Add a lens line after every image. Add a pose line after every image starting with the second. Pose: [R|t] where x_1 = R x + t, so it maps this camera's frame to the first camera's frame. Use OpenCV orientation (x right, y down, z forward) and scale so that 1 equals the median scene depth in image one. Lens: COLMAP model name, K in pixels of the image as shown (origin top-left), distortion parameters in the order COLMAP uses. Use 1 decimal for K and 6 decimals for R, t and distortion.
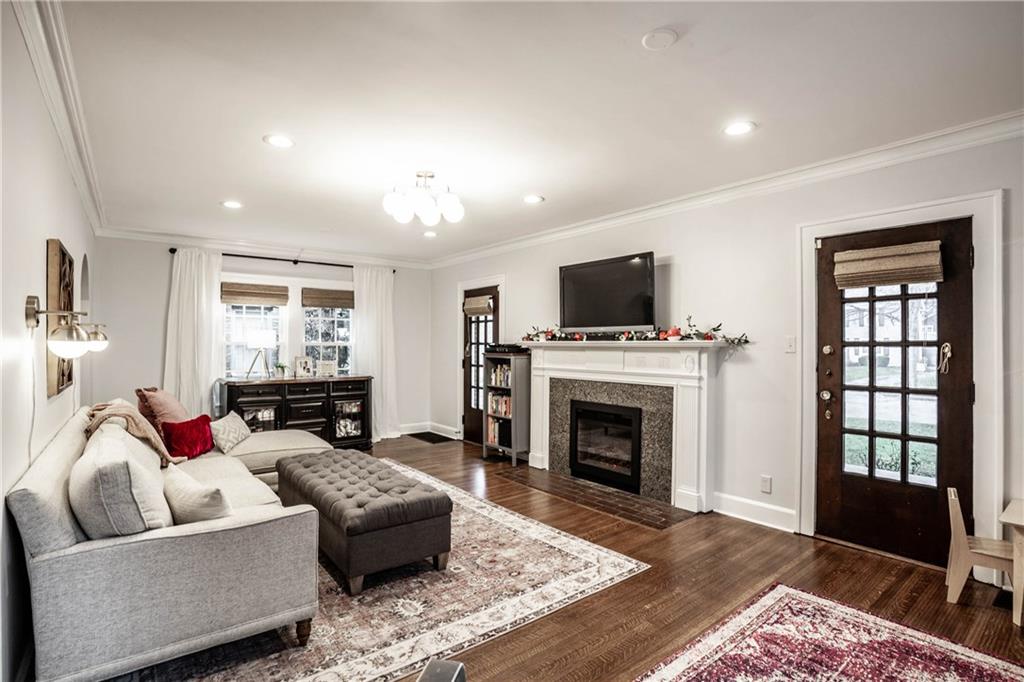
lens RADIAL K [[499.9, 0, 510.7], [0, 499.9, 338.8], [0, 0, 1]] dist [-0.078033, 0.029408]
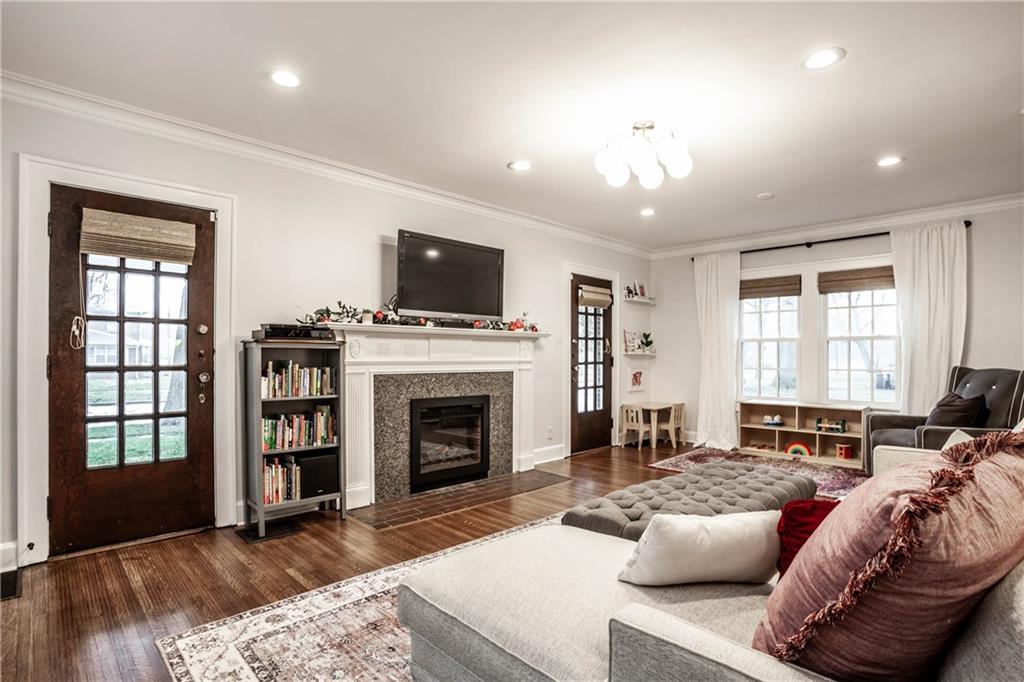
lens RADIAL K [[509.9, 0, 512.0], [0, 509.9, 341.0], [0, 0, 1]] dist [-0.001717, -0.000077]
pose [[-0.103870, -0.011950, 0.994519, -0.719116], [-0.052733, 0.998588, 0.006491, 0.014747], [-0.993192, -0.051770, -0.104353, 0.944246]]
